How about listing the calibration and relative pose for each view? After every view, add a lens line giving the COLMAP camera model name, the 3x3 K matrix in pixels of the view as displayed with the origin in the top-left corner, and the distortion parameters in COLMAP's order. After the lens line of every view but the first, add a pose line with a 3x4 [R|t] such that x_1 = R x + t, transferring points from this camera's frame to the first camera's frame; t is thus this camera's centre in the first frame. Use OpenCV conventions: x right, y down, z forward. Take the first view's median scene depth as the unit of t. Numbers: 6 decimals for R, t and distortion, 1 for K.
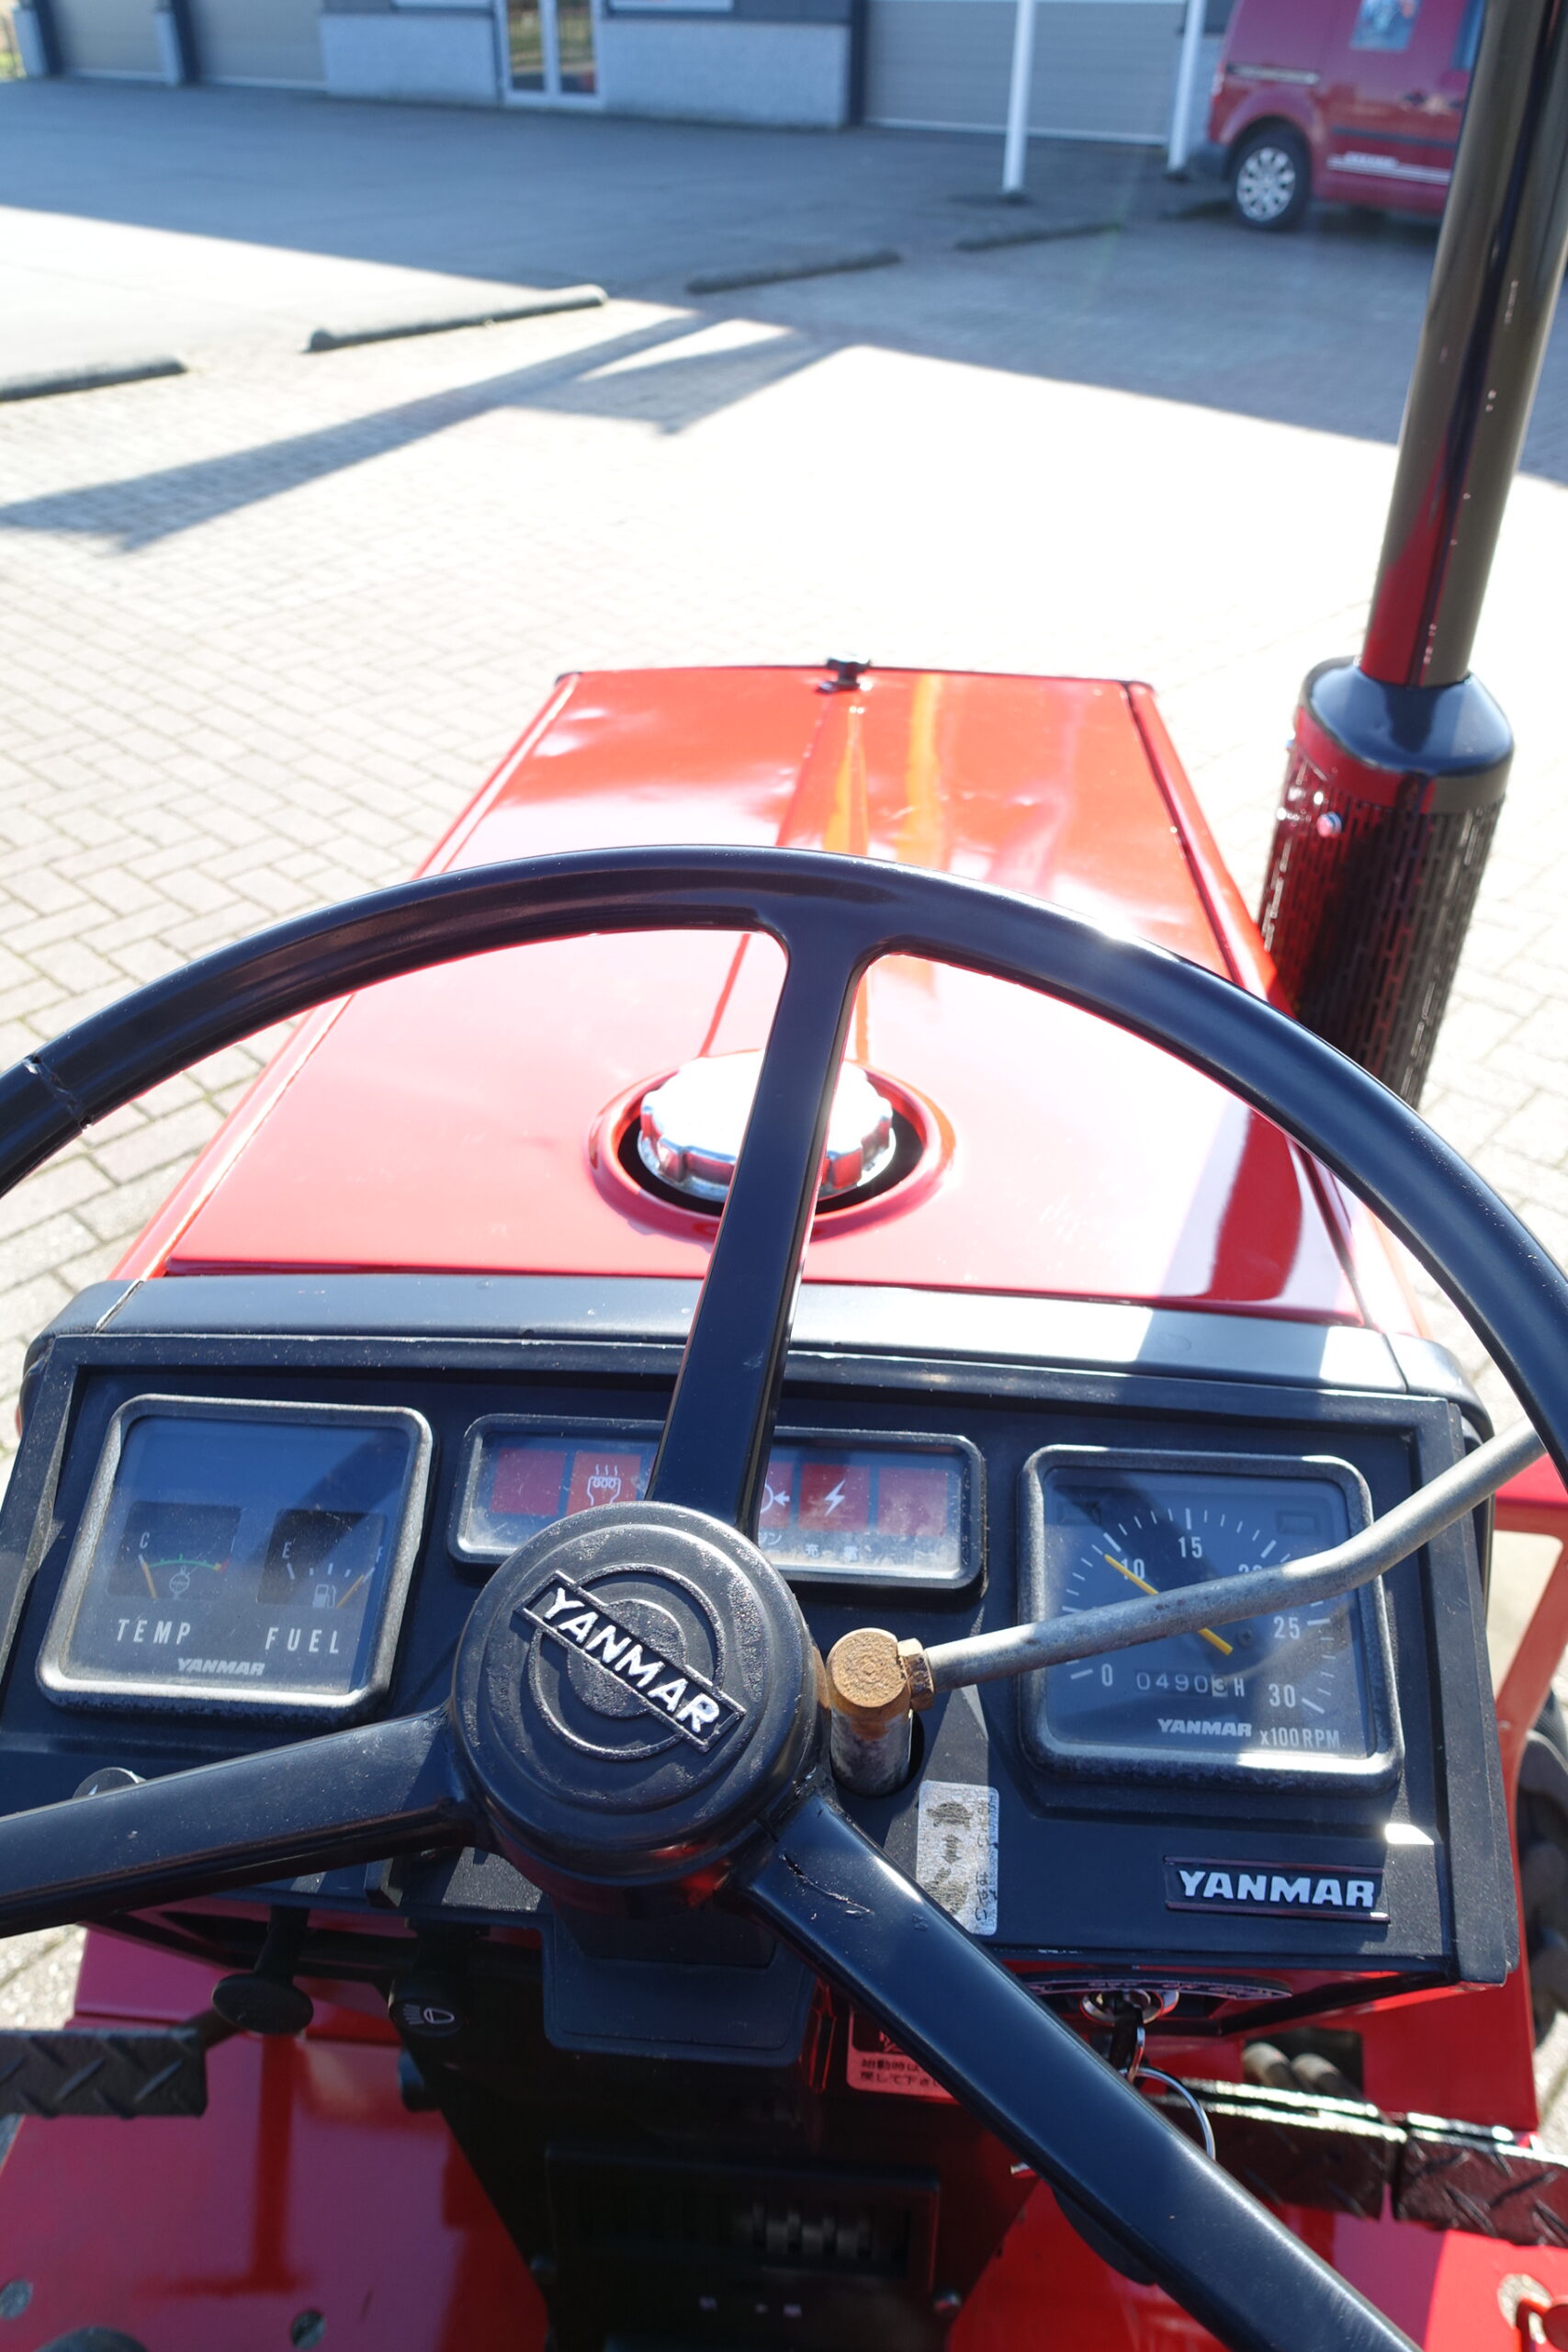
lens RADIAL K [[1638.6, 0, 774.1], [0, 1638.6, 1167.5], [0, 0, 1]] dist [0.000132, 0.000334]
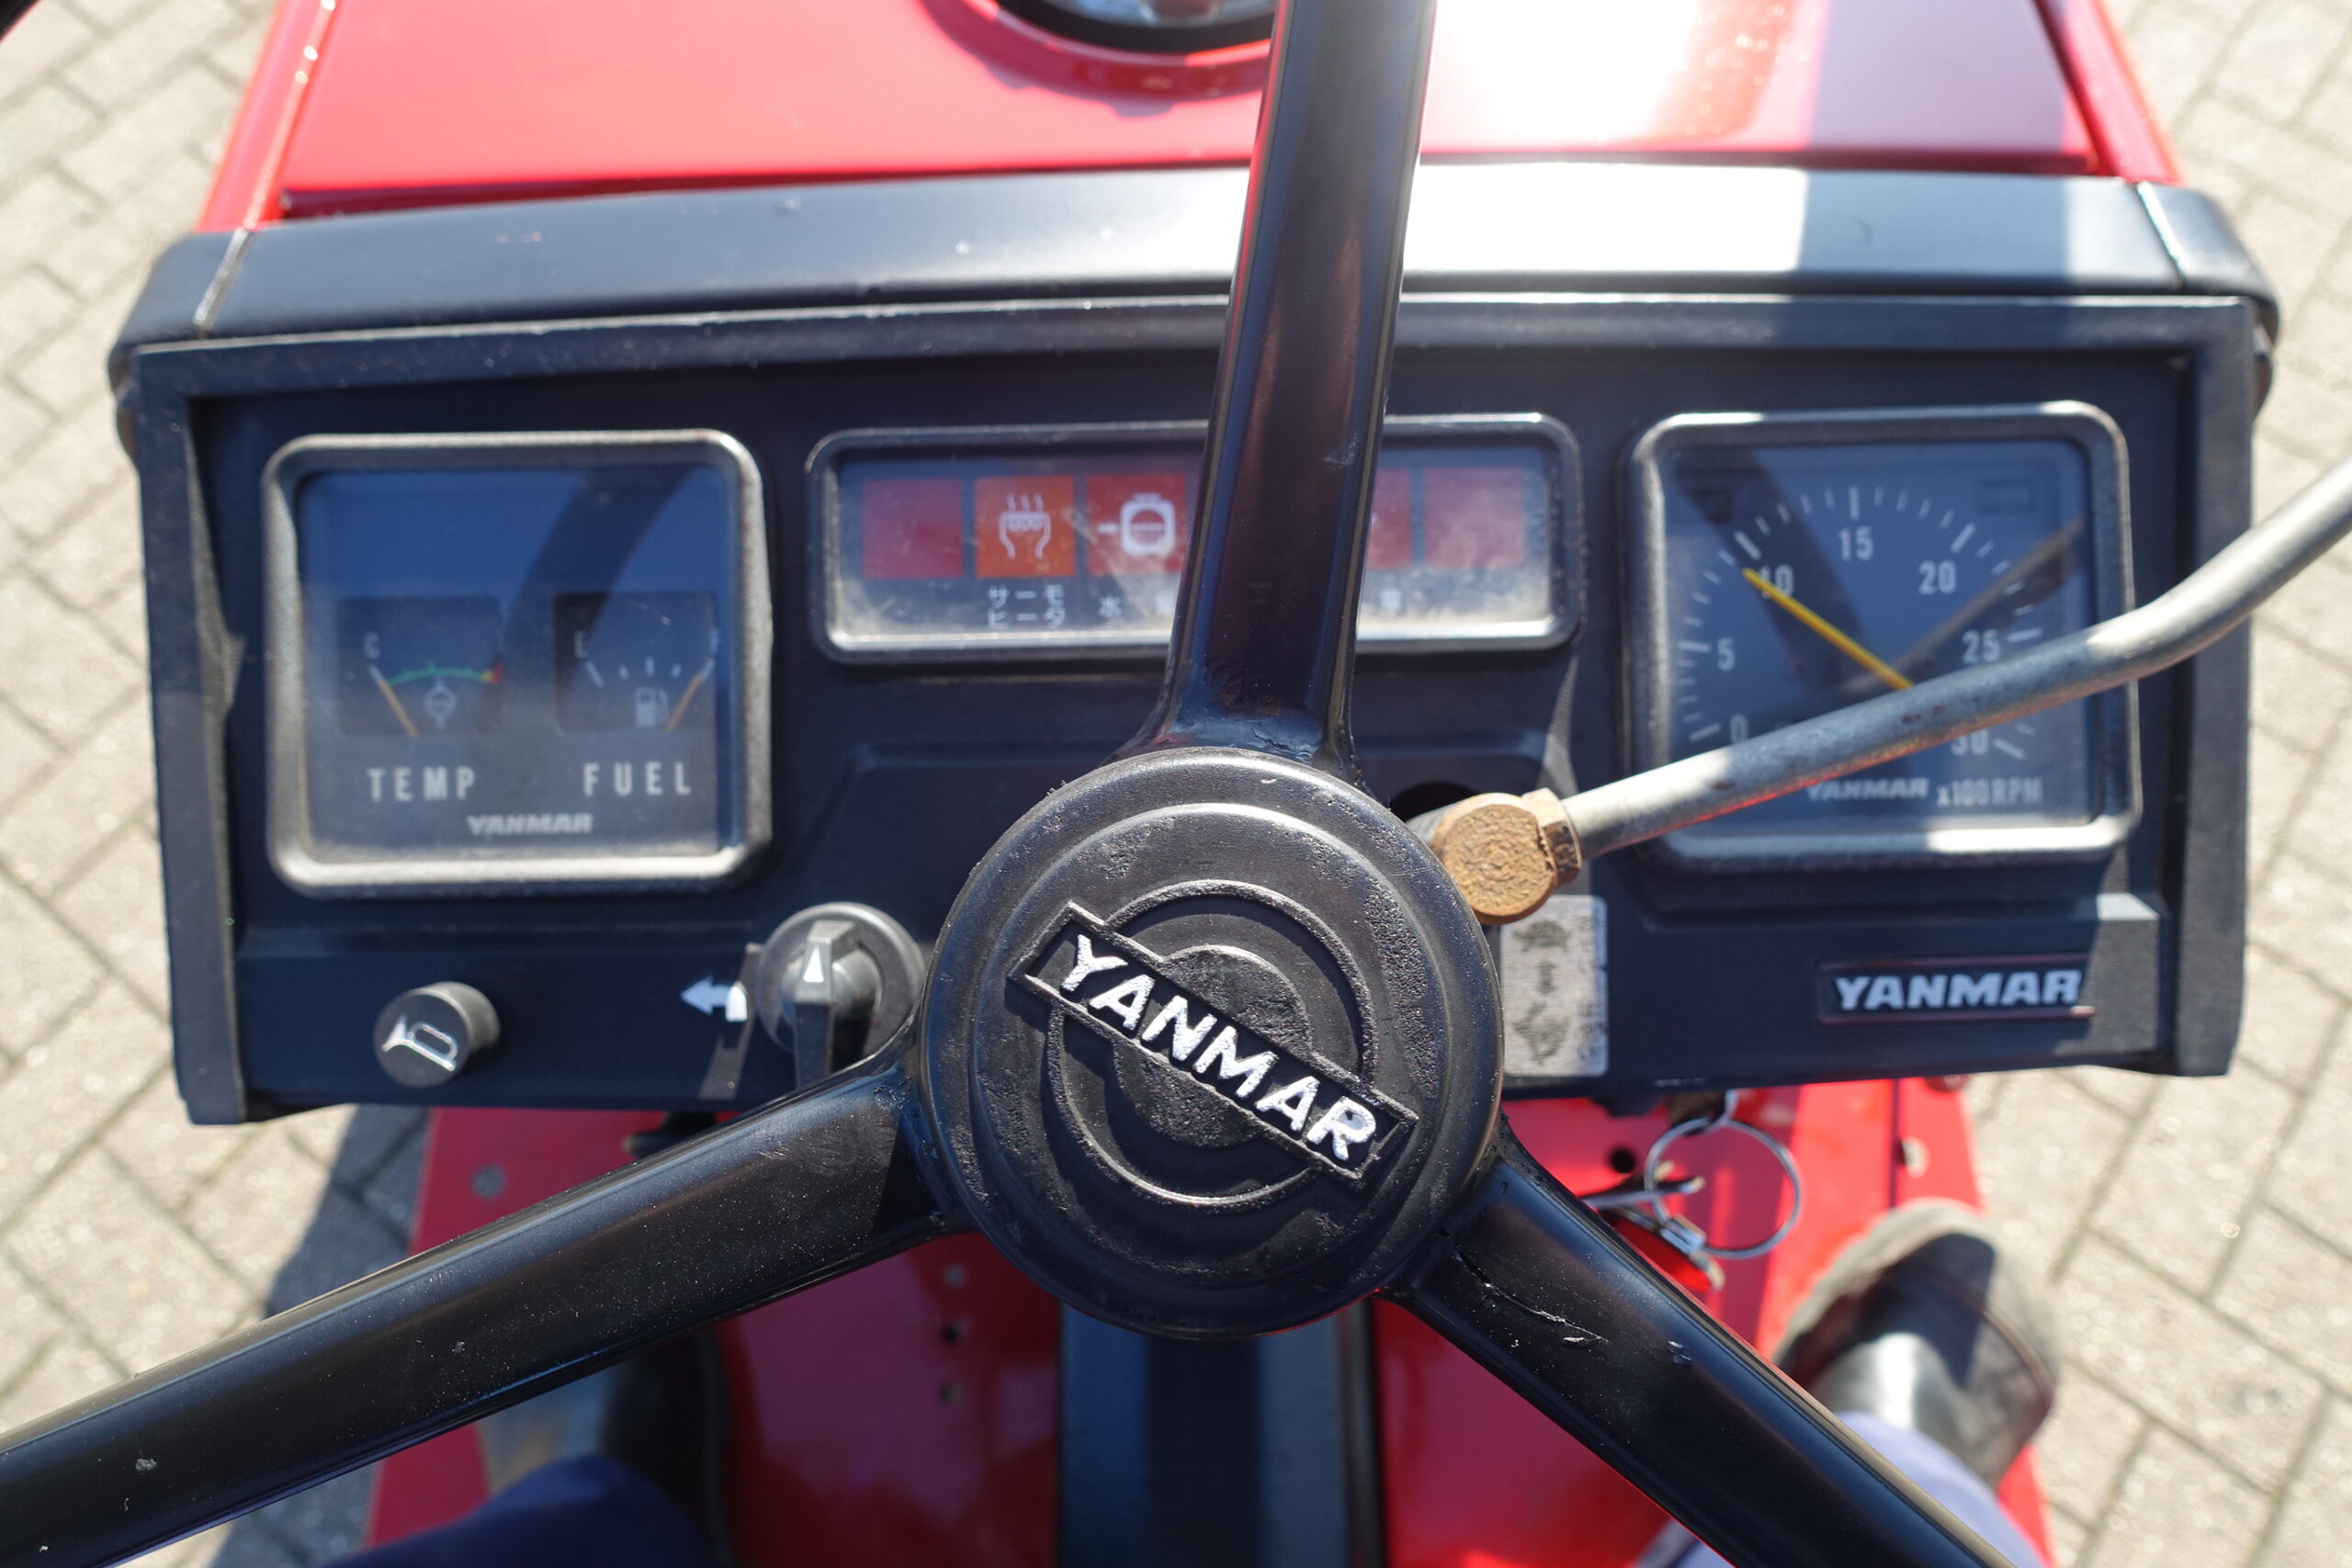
lens RADIAL K [[1638.6, 0, 1172.8], [0, 1638.6, 788.4], [0, 0, 1]] dist [0.000132, 0.000334]
pose [[0.995176, -0.090748, 0.037265, -0.086292], [0.058760, 0.855582, 0.514321, -0.067963], [-0.078557, -0.509651, 0.856788, 0.389623]]
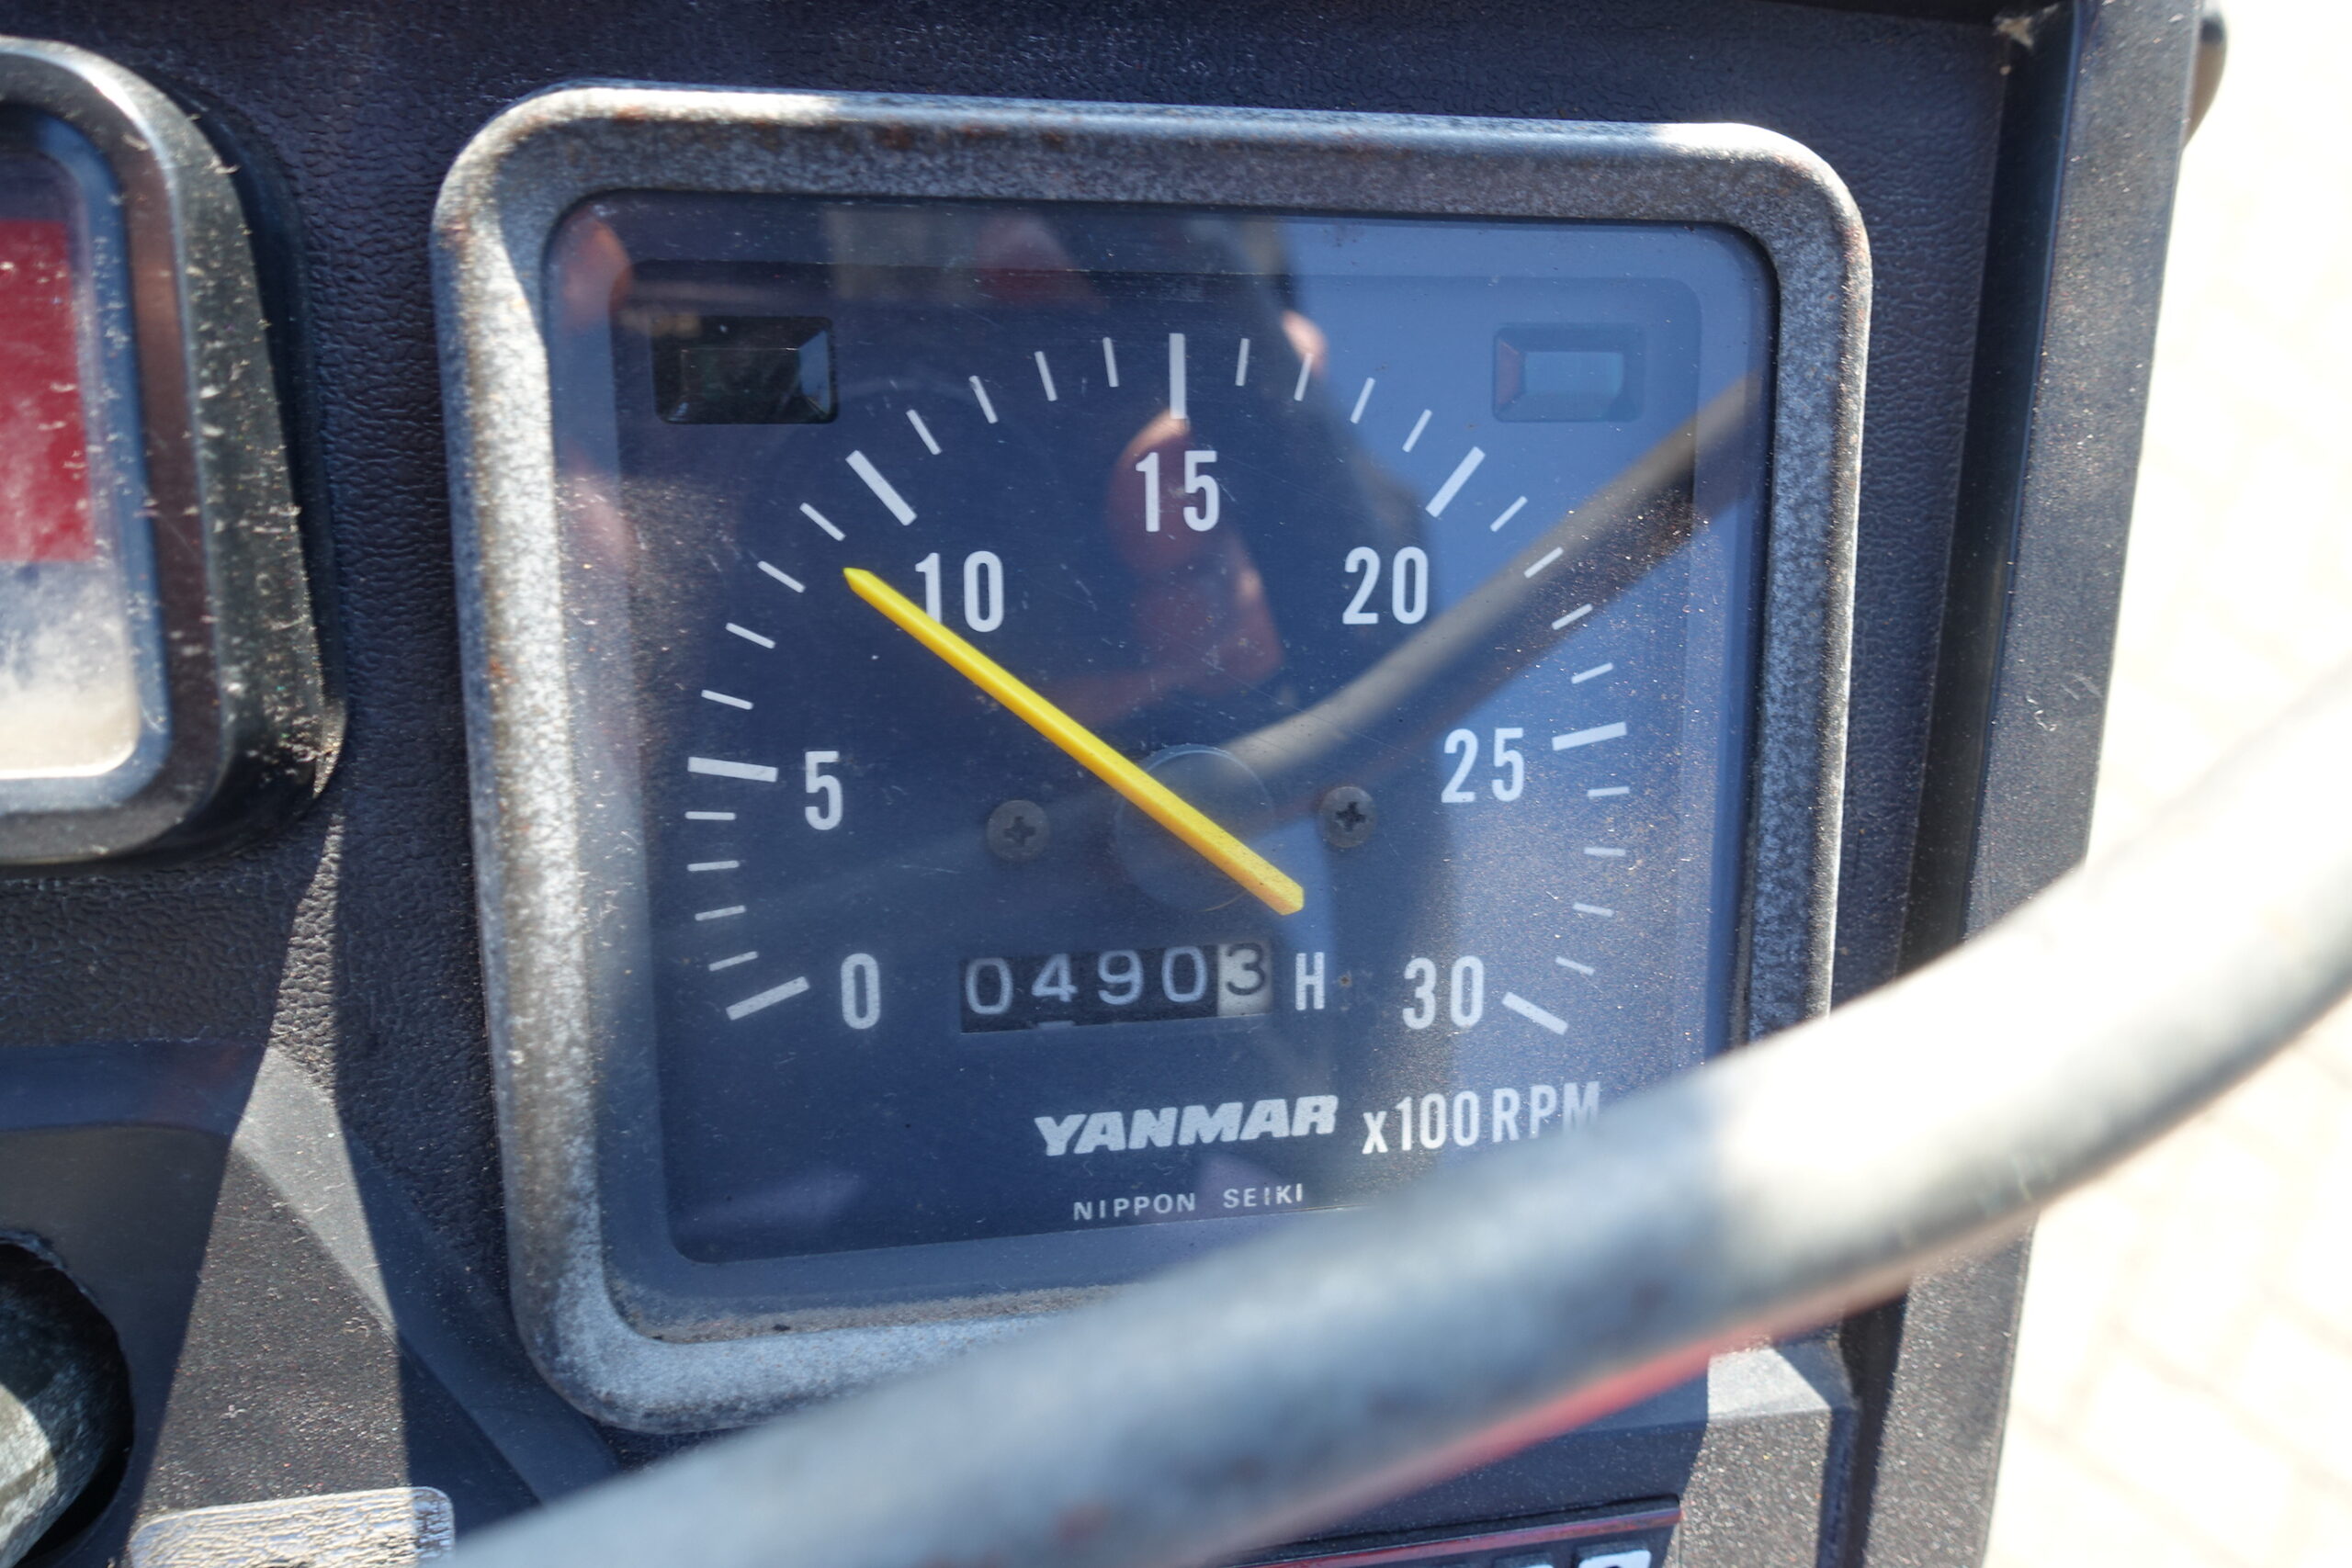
lens RADIAL K [[1655.0, 0, 1178.8], [0, 1655.0, 841.7], [0, 0, 1]] dist [0.005452, 0.001721]
pose [[0.974966, -0.108753, 0.193941, 0.214598], [-0.050704, 0.740504, 0.670136, 0.103590], [-0.216494, -0.663194, 0.716453, 0.843387]]
